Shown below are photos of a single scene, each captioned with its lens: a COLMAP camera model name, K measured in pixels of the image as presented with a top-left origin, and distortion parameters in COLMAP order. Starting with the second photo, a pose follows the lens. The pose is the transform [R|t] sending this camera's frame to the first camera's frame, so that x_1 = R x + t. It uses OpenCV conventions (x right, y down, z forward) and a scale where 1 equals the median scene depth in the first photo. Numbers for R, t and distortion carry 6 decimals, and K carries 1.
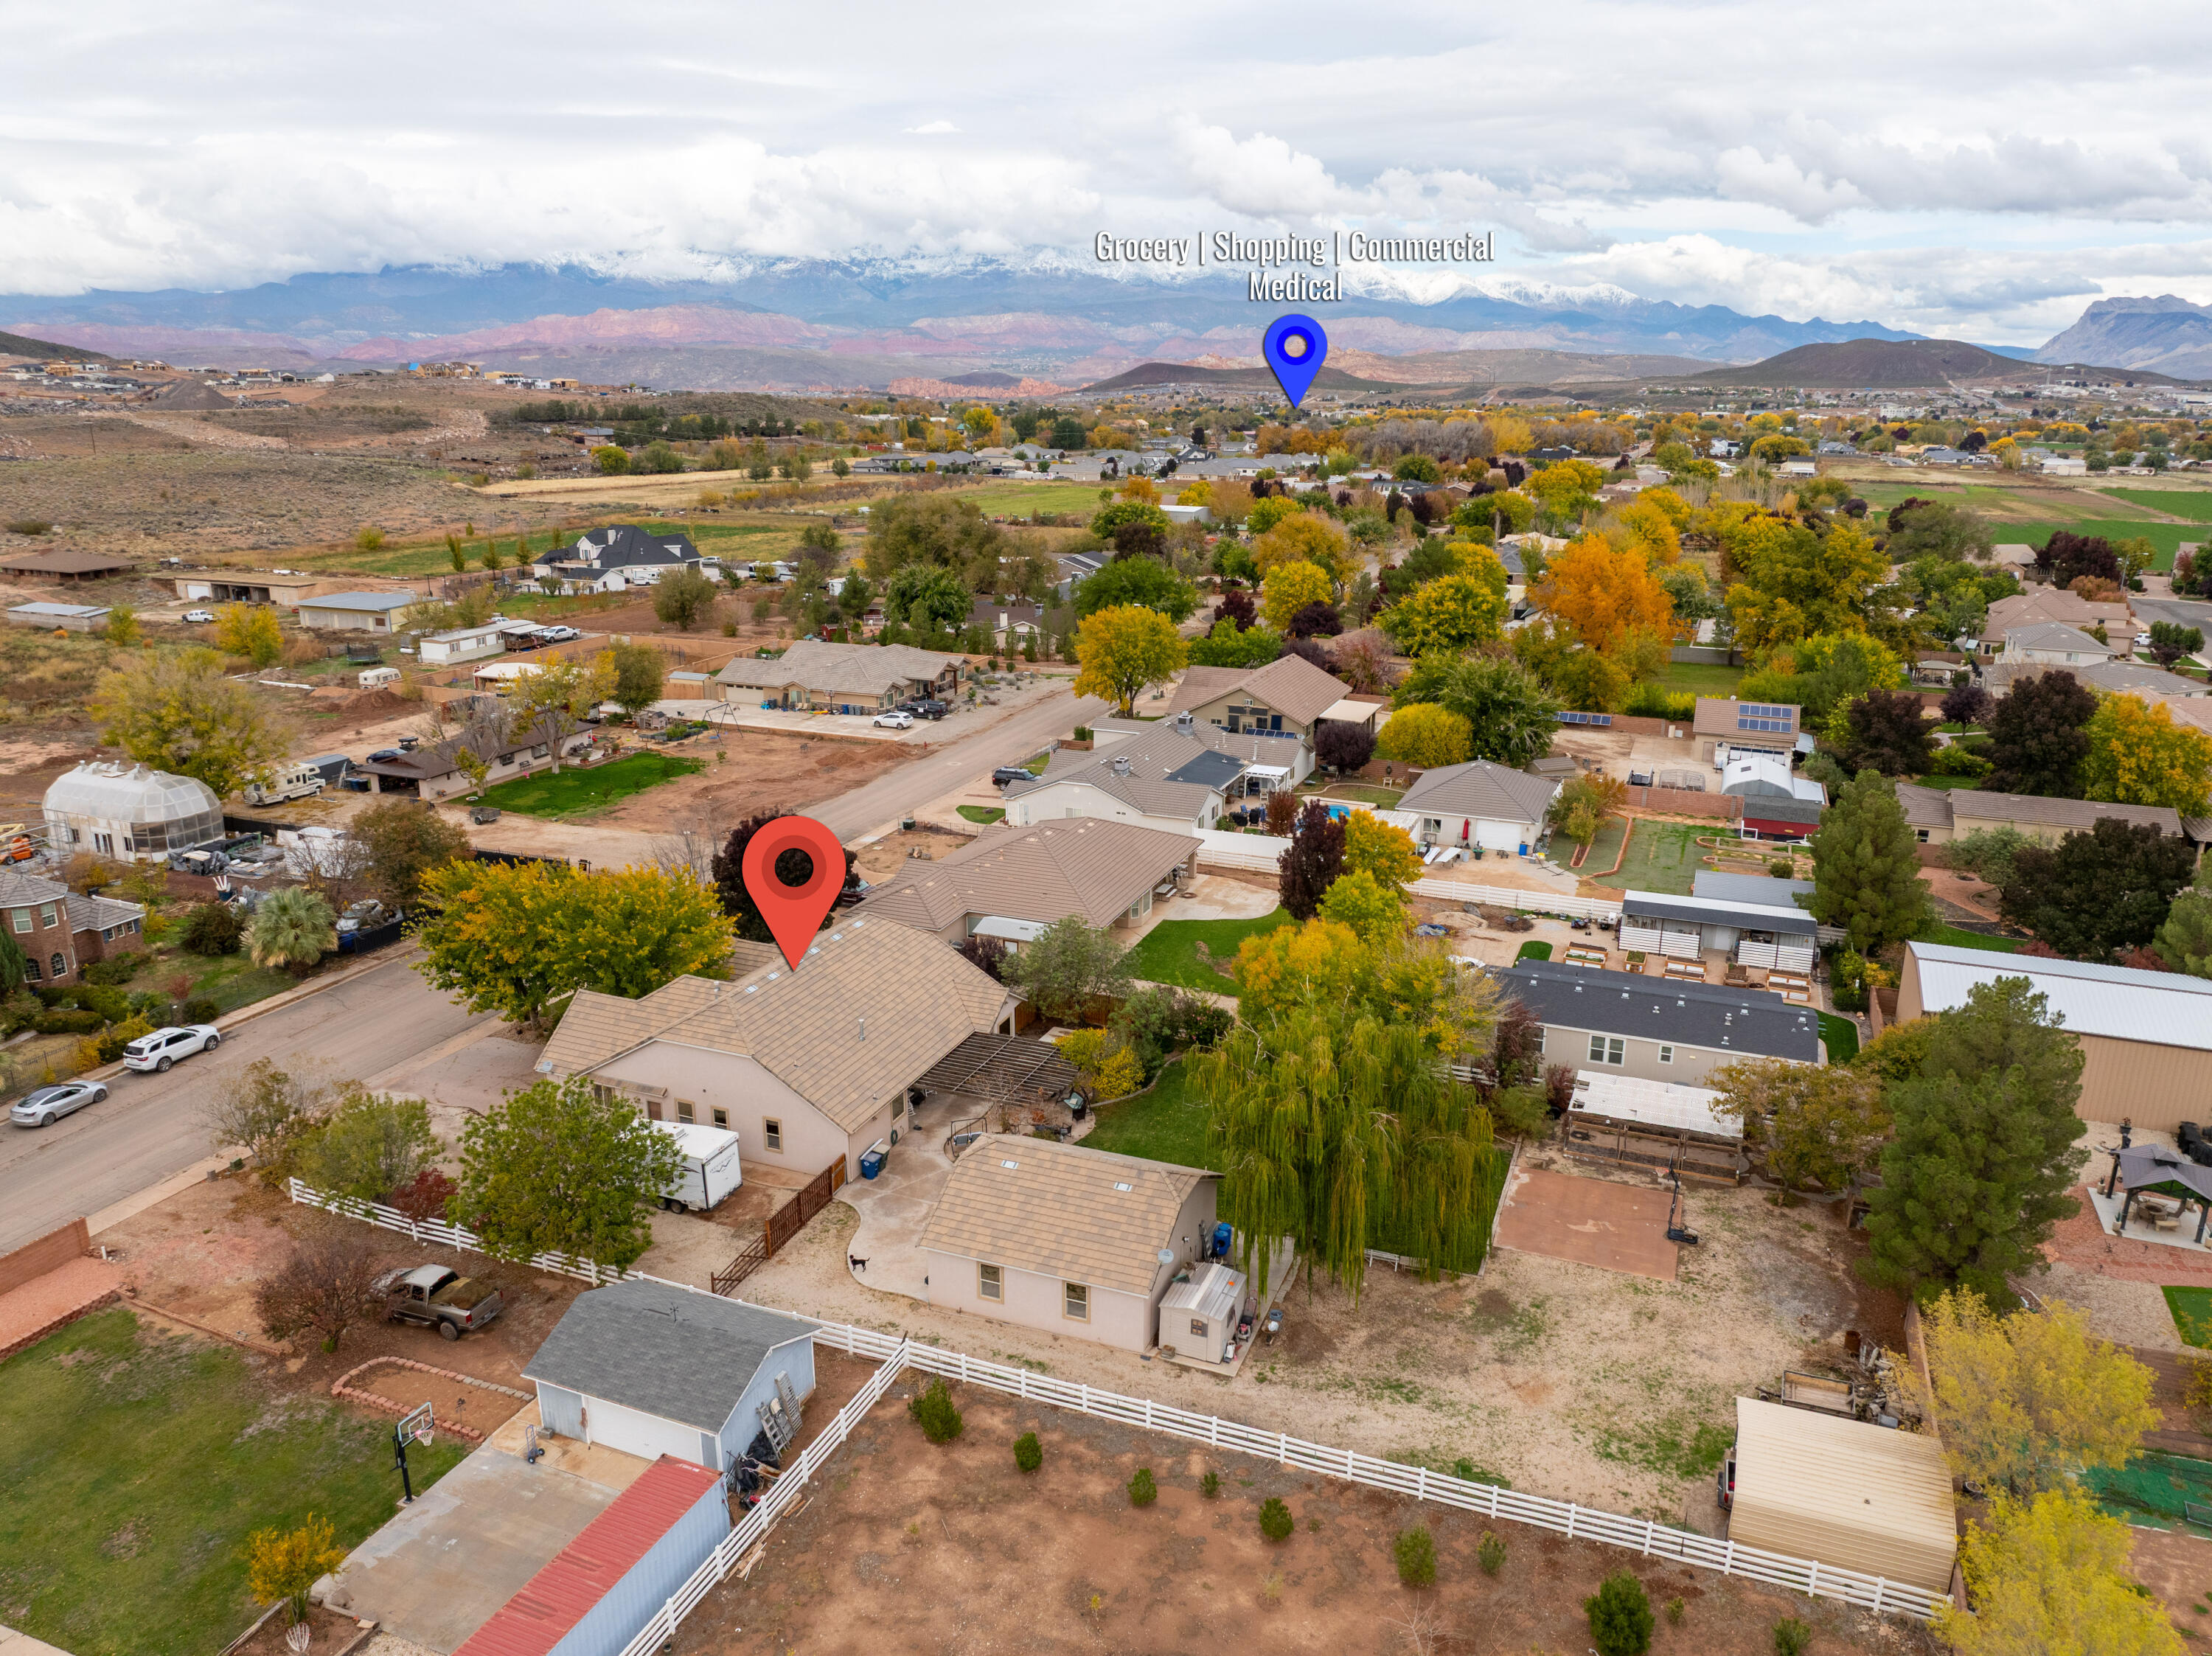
lens RADIAL K [[1555.5, 0, 1111.5], [0, 1555.5, 831.4], [0, 0, 1]] dist [-0.042228, 0.008947]
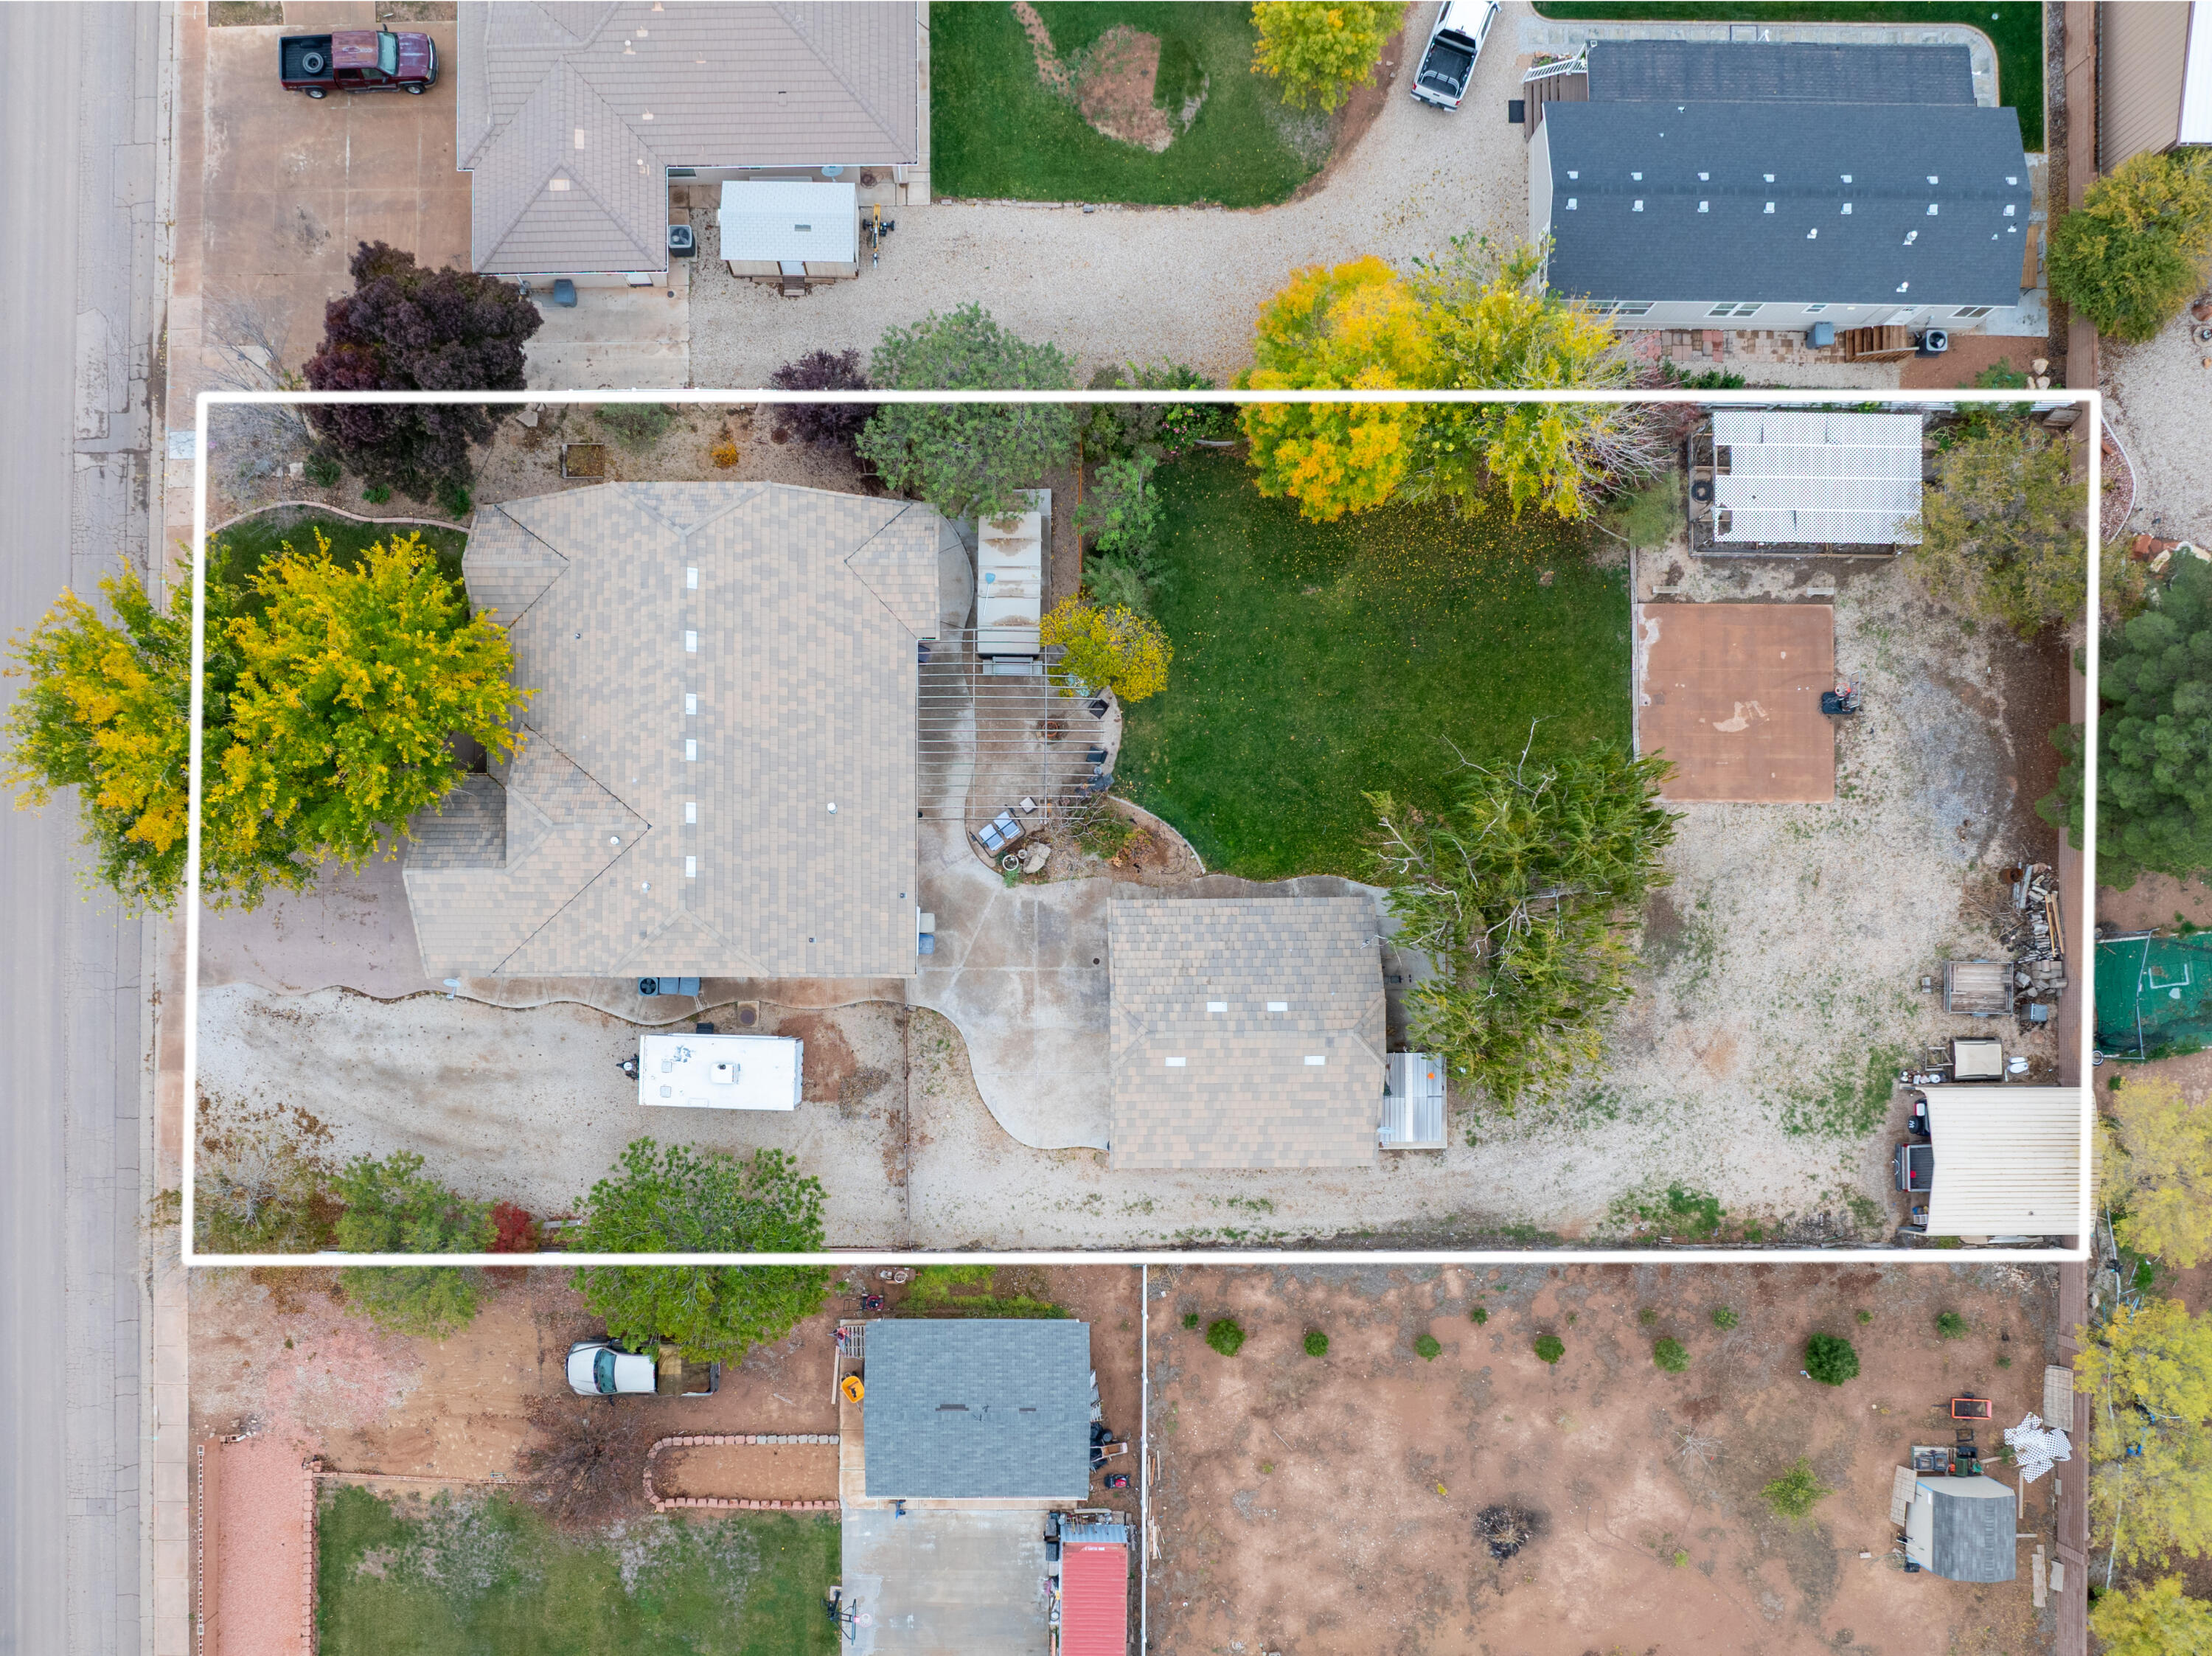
lens RADIAL K [[1552.2, 0, 1106.0], [0, 1552.2, 828.0], [0, 0, 1]] dist [-0.039369, 0.019159]
pose [[0.929114, -0.369791, -0.001074, -0.022737], [0.109823, 0.273161, 0.955679, -0.318165], [-0.353108, -0.888053, 0.294410, 0.435662]]
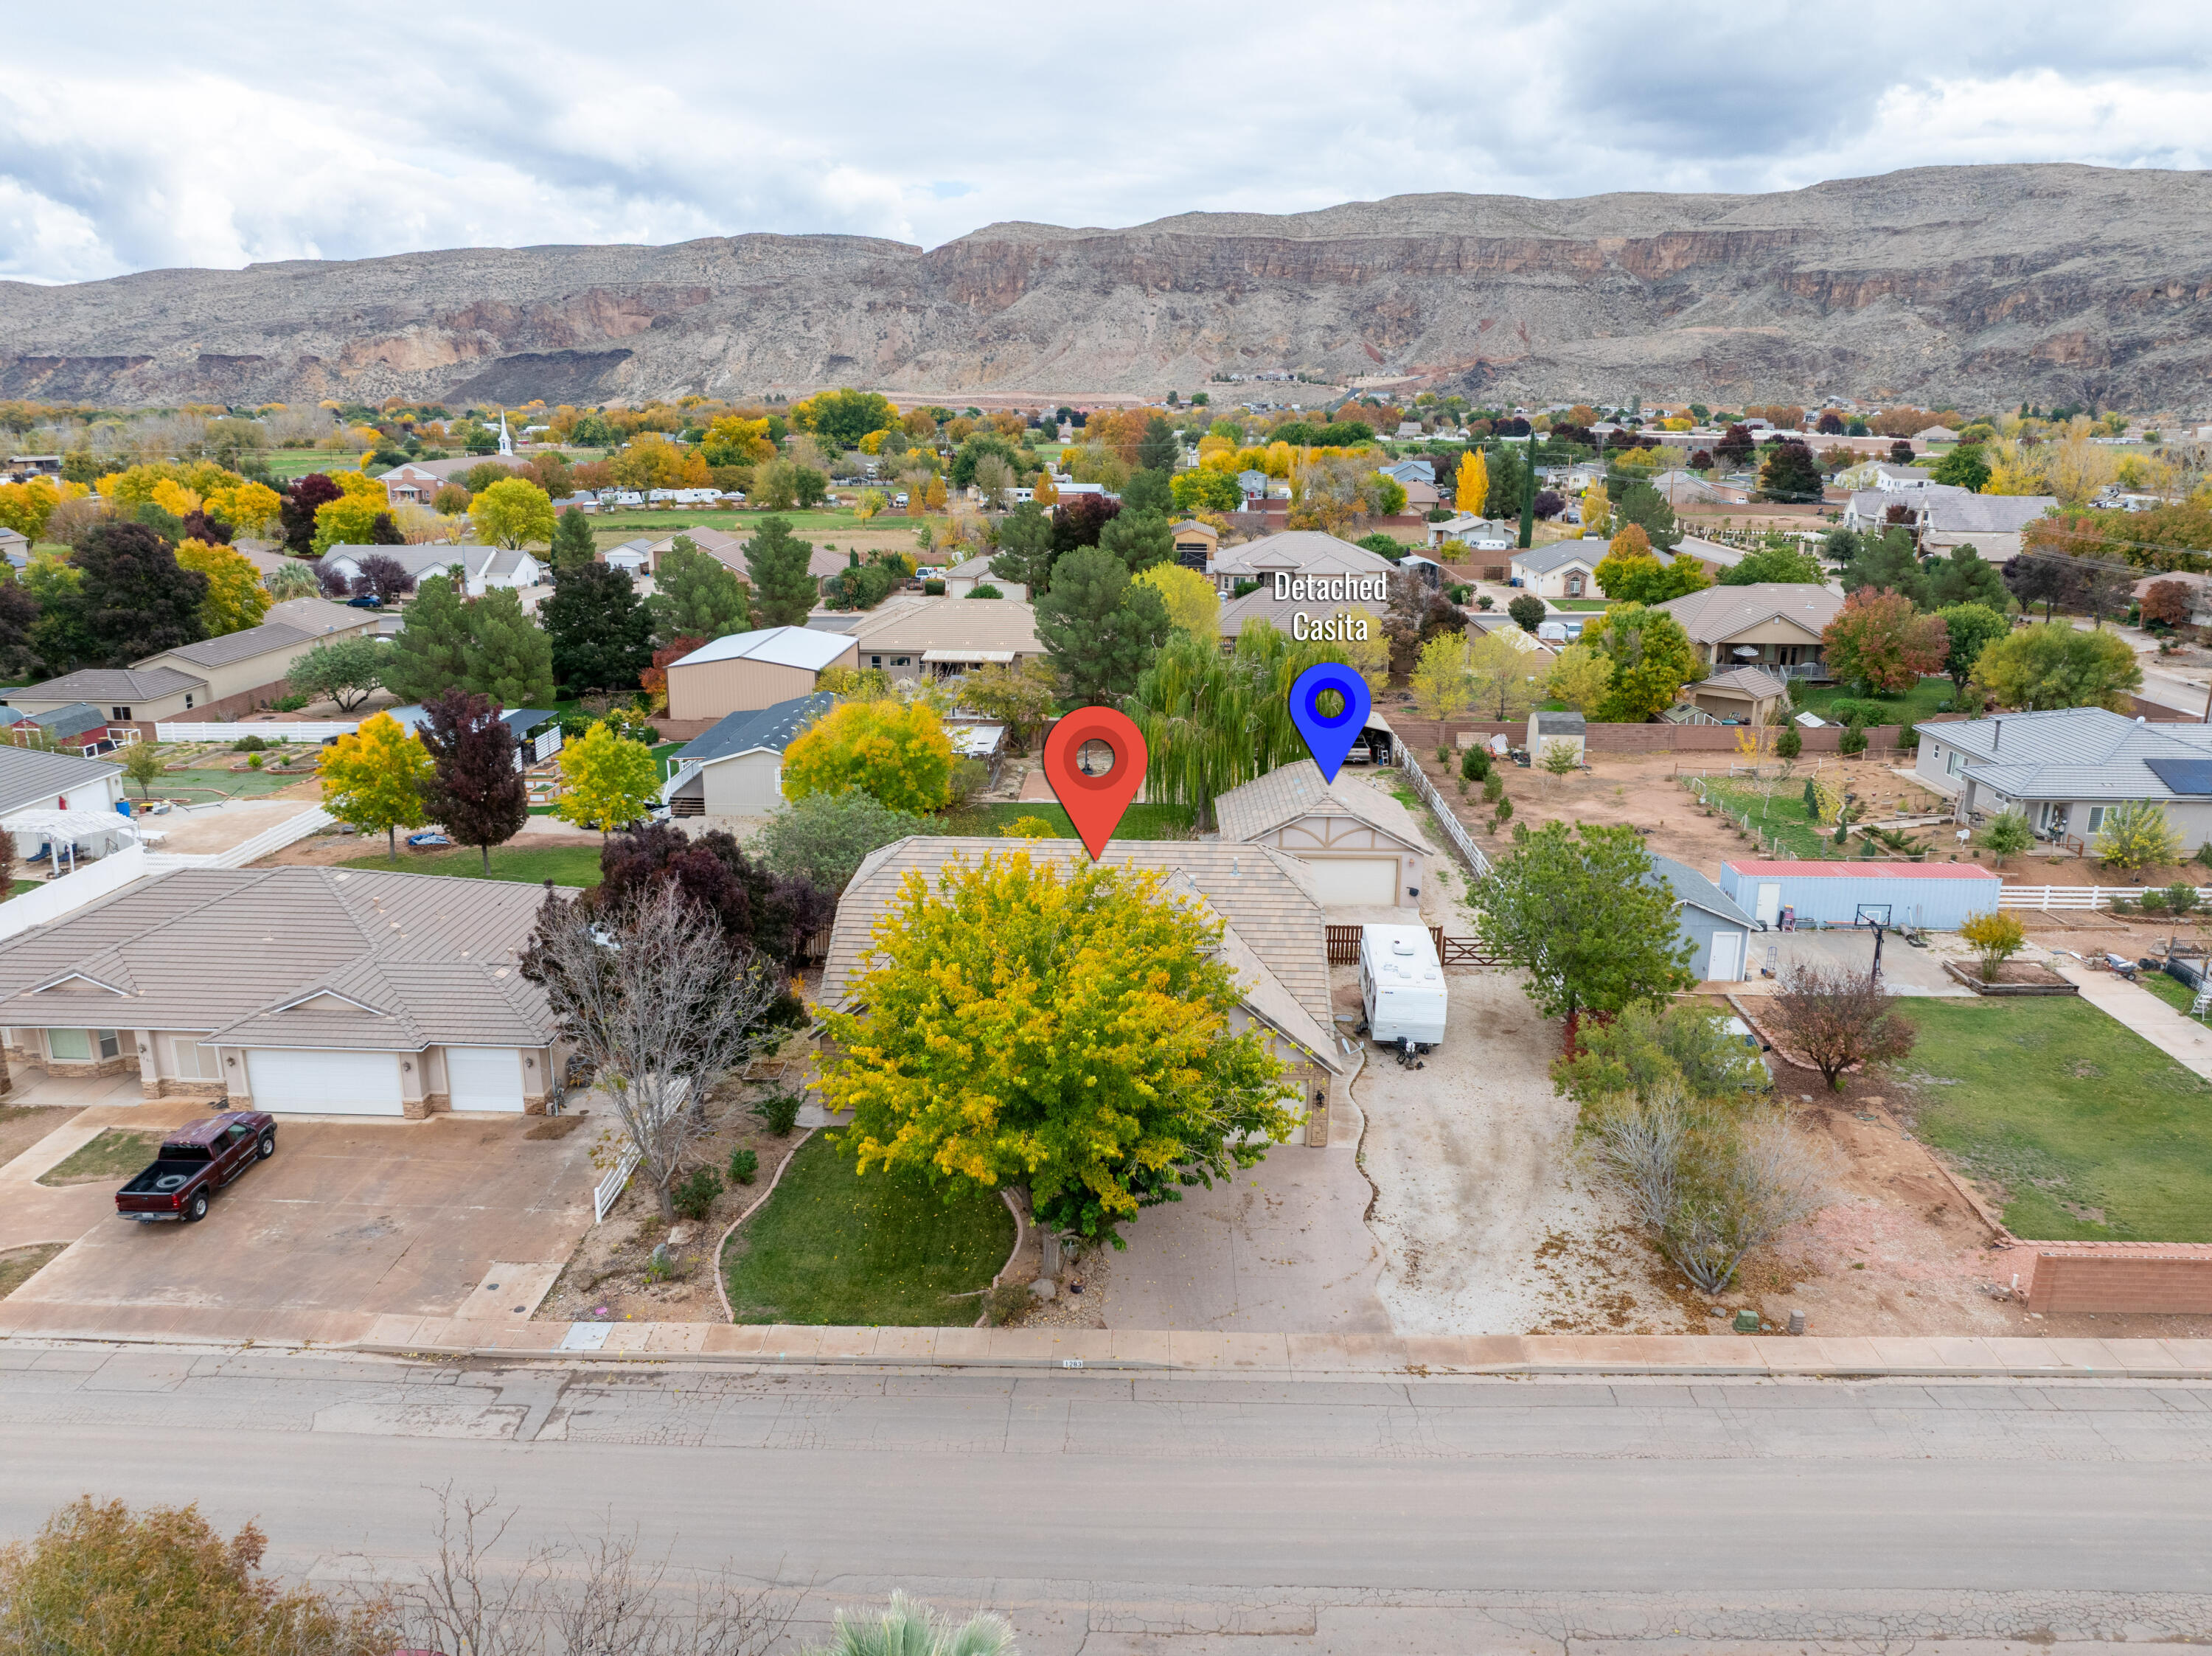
lens RADIAL K [[1556.6, 0, 1112.6], [0, 1556.6, 835.8], [0, 0, 1]] dist [-0.058963, 0.032679]
pose [[-0.340613, -0.263589, 0.902499, -0.532617], [0.255293, 0.897905, 0.358598, -0.112762], [-0.904880, 0.352545, -0.238545, 0.716414]]
